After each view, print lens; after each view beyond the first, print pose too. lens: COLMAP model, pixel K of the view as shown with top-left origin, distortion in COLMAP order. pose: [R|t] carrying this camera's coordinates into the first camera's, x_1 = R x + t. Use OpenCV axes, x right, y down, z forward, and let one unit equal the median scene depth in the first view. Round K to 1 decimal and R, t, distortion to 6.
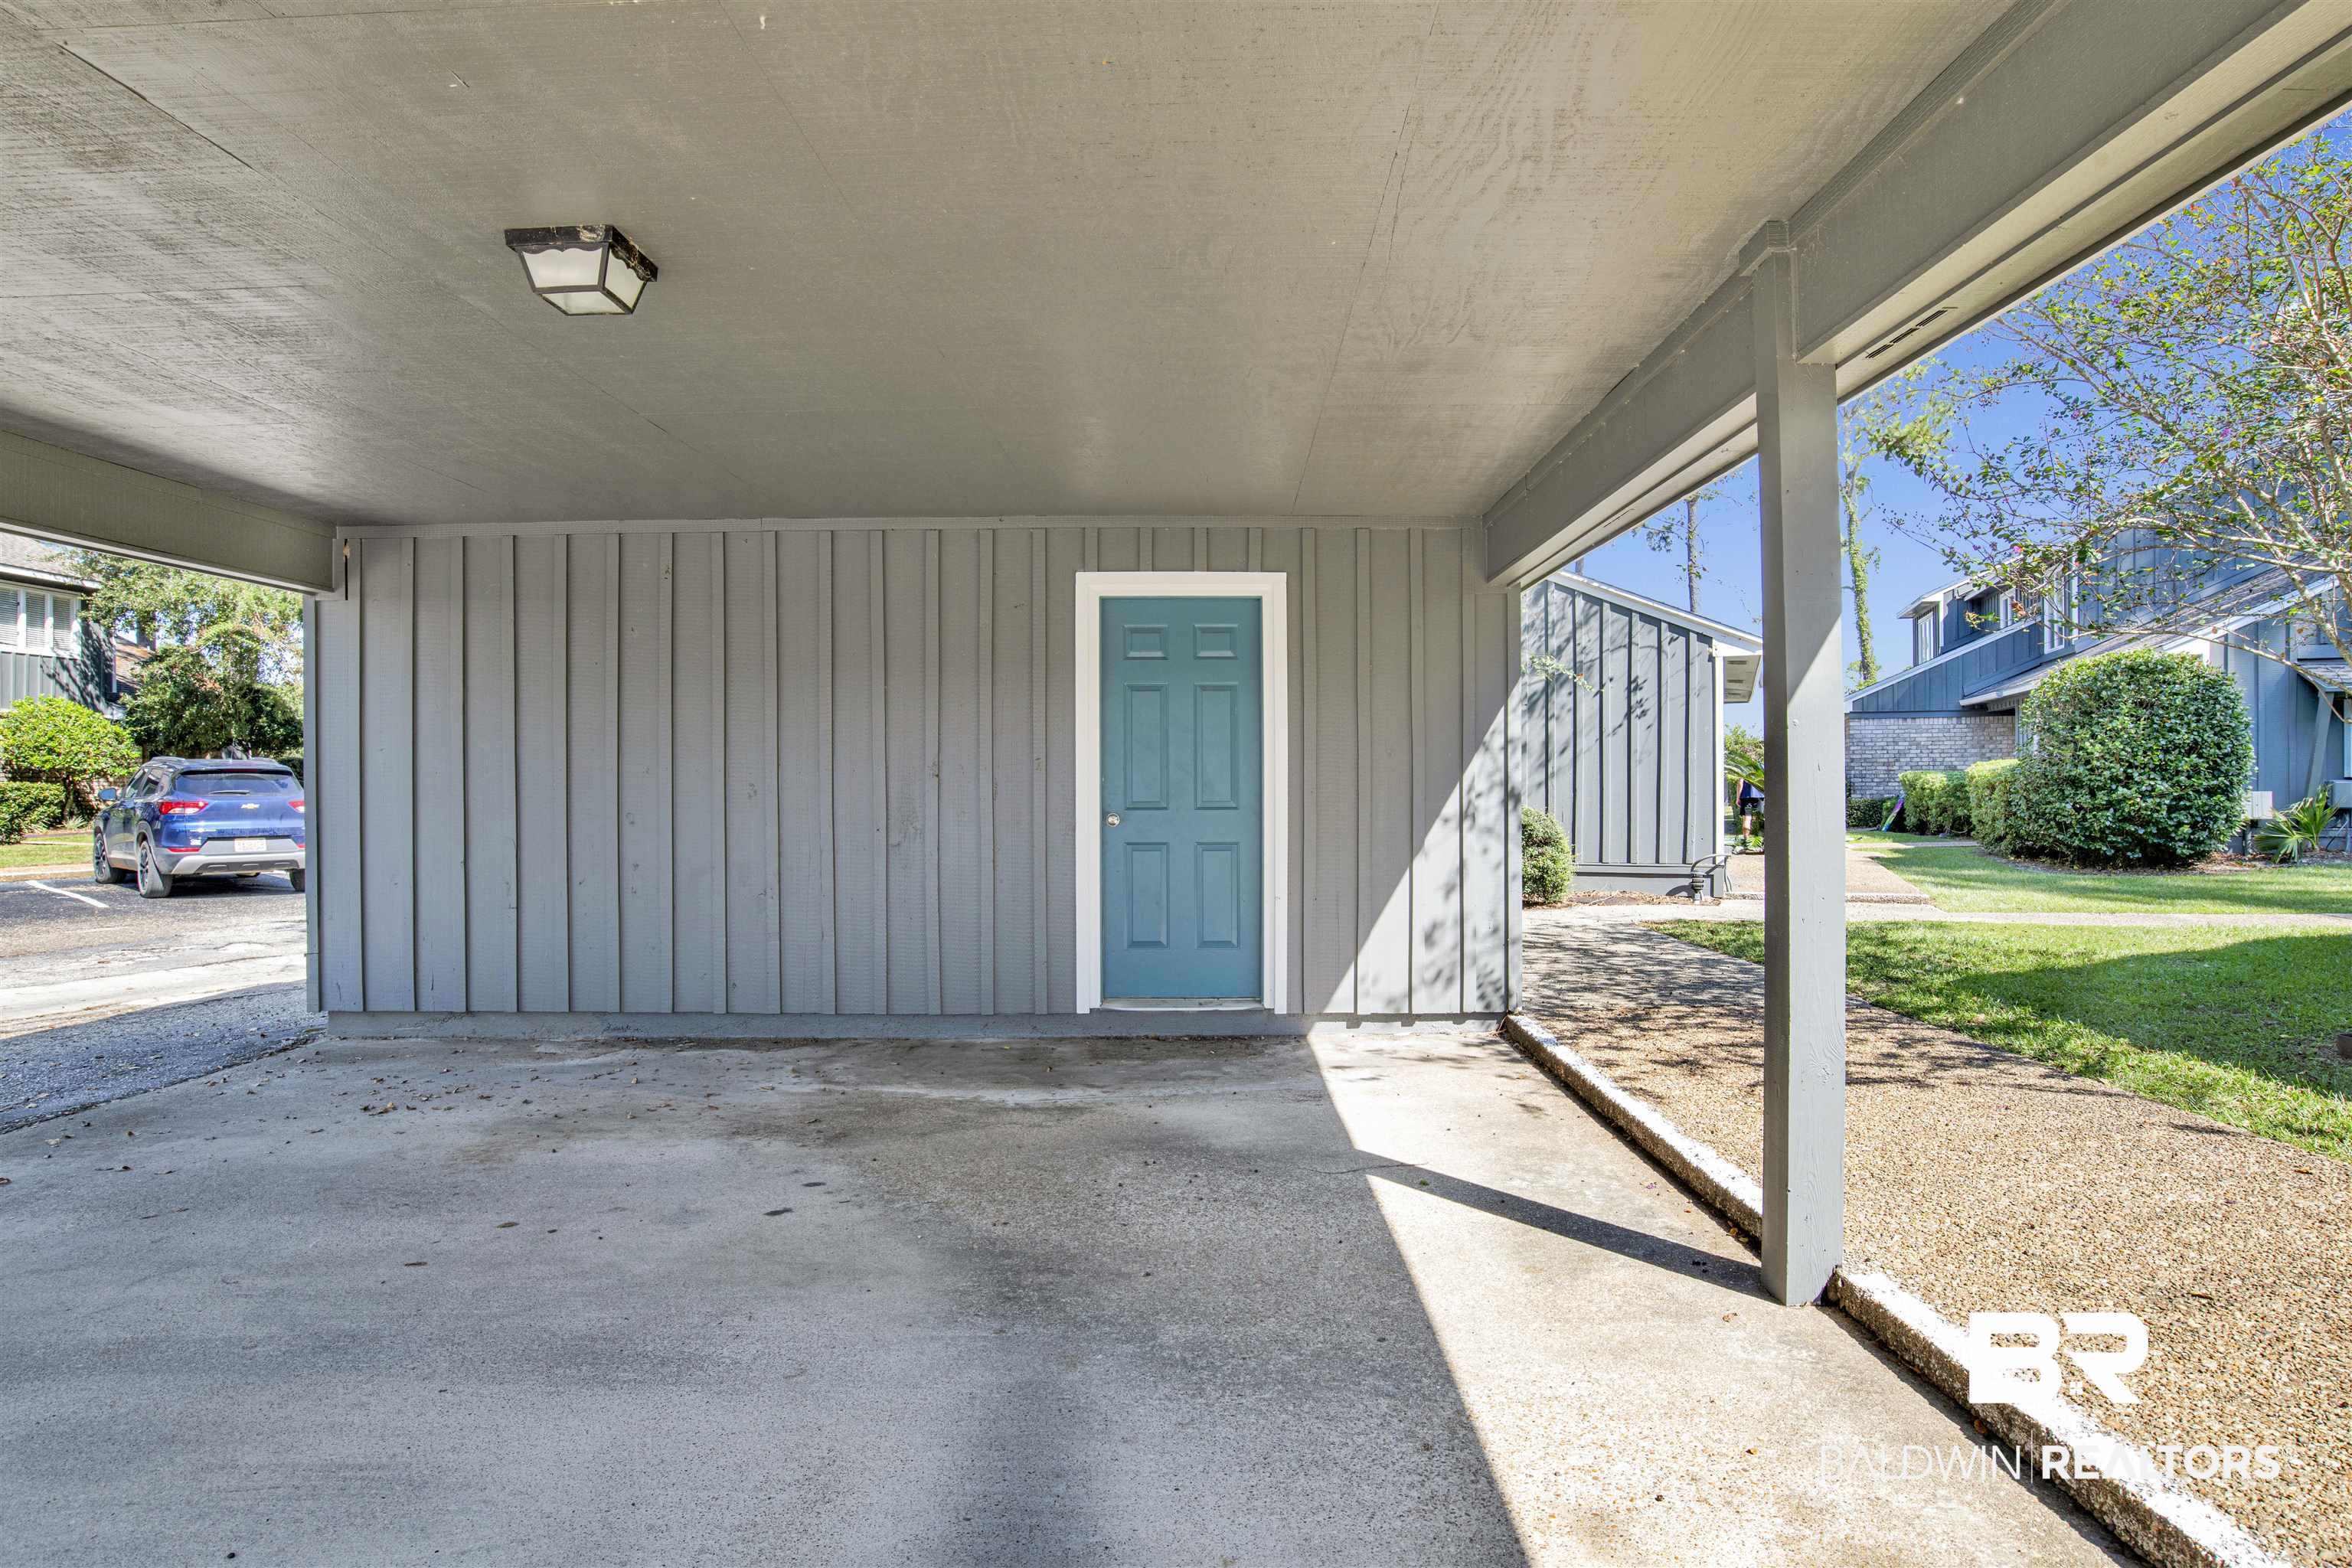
lens RADIAL K [[1314.8, 0, 1184.3], [0, 1314.8, 773.7], [0, 0, 1]] dist [-0.057694, 0.019715]
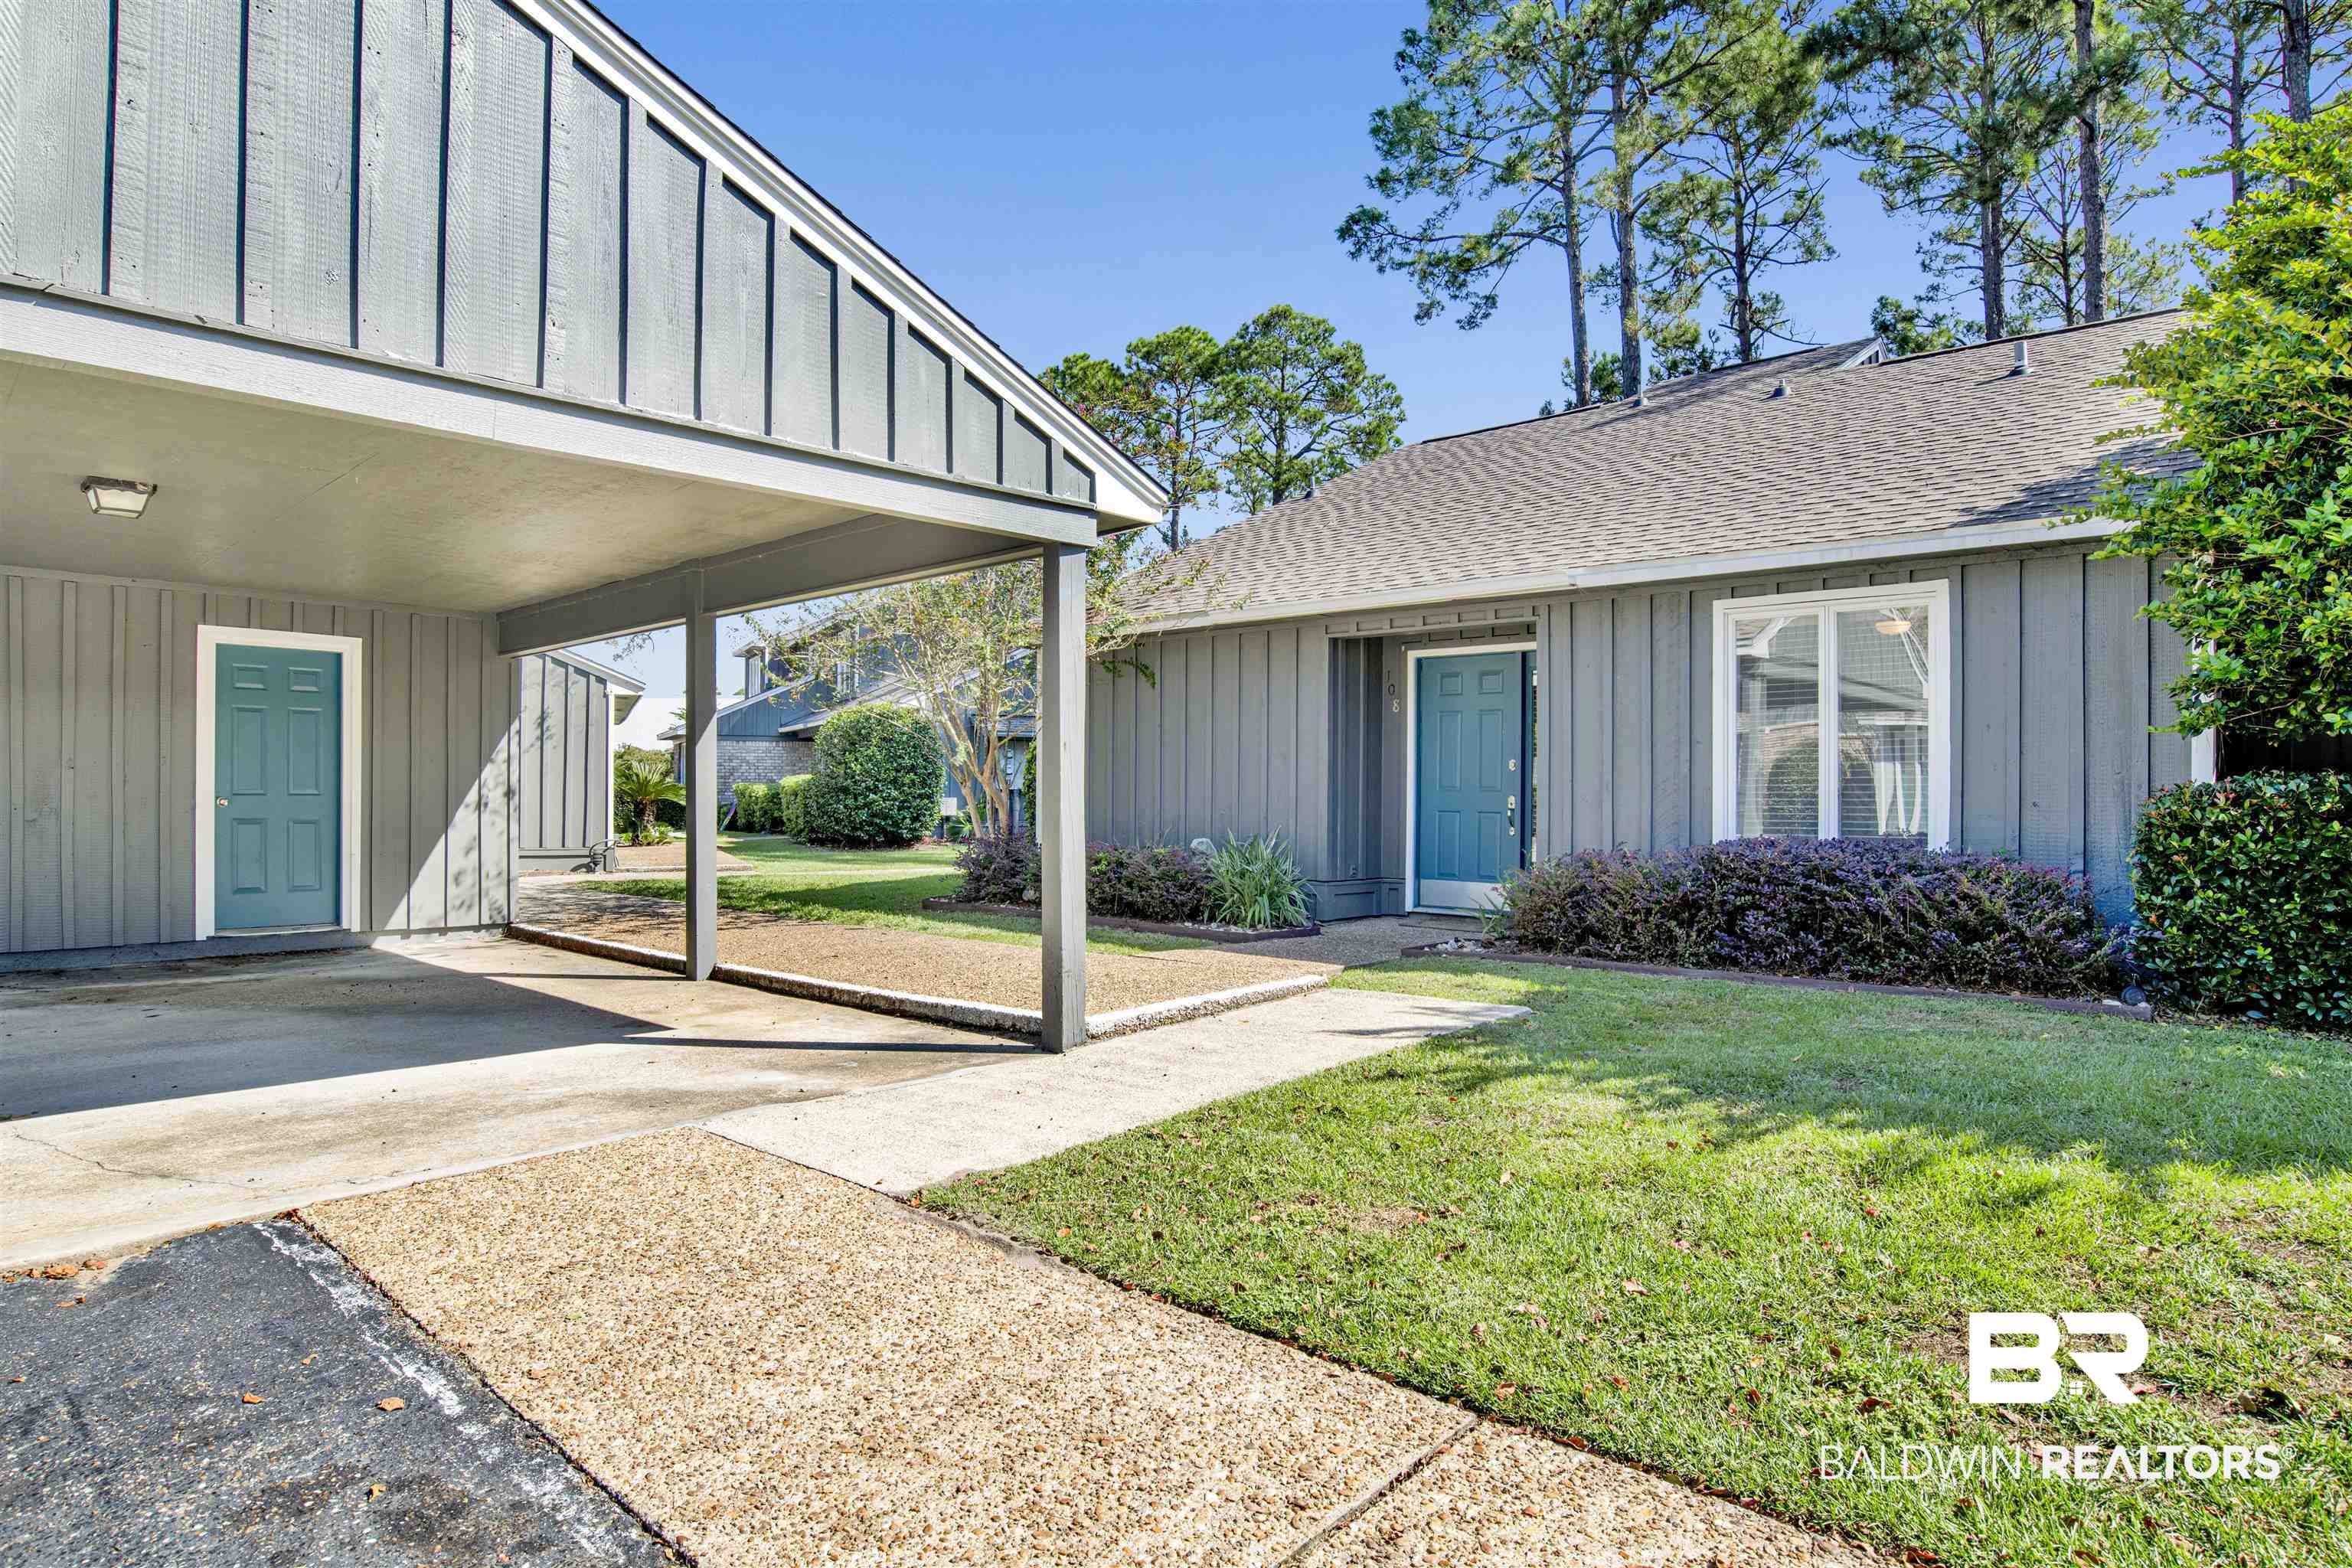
lens RADIAL K [[1314.8, 0, 1166.0], [0, 1314.8, 794.2], [0, 0, 1]] dist [-0.057694, 0.019715]
pose [[0.677838, 0.007878, 0.735169, -0.192994], [-0.012189, 0.999926, 0.000524, 0.006557], [-0.735110, -0.009316, 0.677883, -0.343303]]
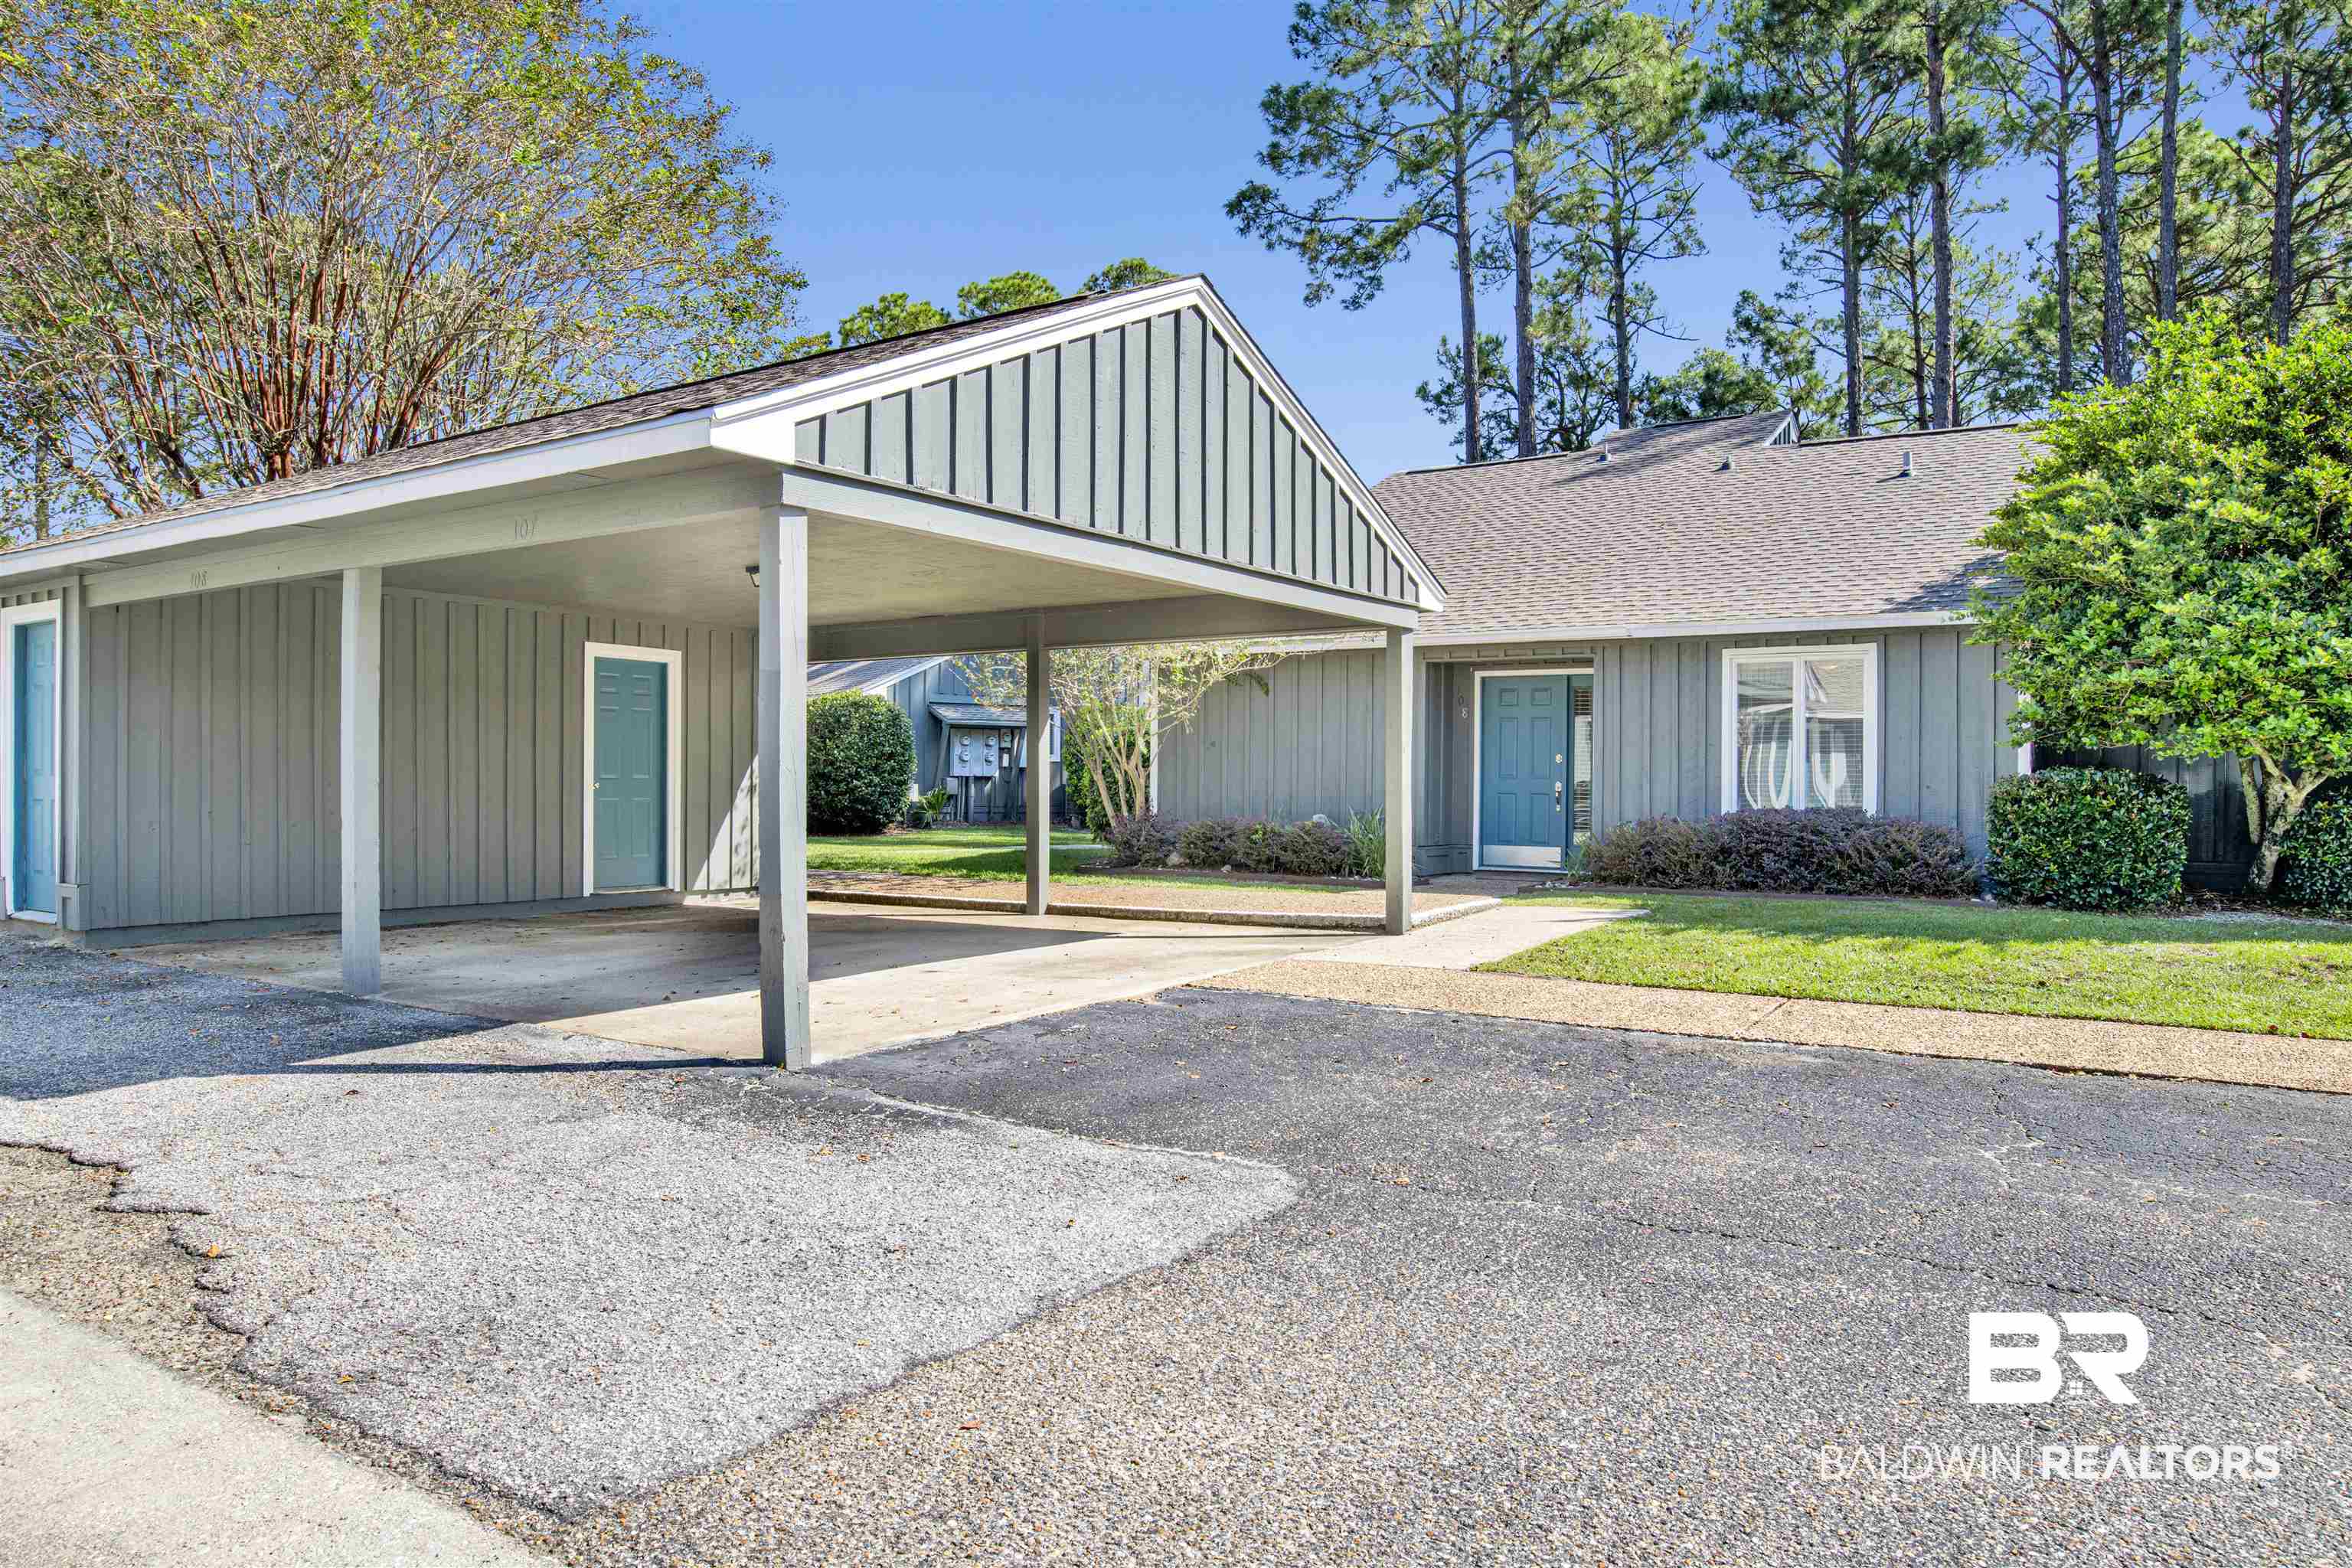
lens RADIAL K [[1515.8, 0, 1170.7], [0, 1515.8, 785.4], [0, 0, 1]] dist [-0.034249, -0.011269]
pose [[0.552929, 0.007481, 0.833195, -0.661702], [-0.014030, 0.999902, 0.000332, 0.012276], [-0.833110, -0.011873, 0.552980, -0.378531]]
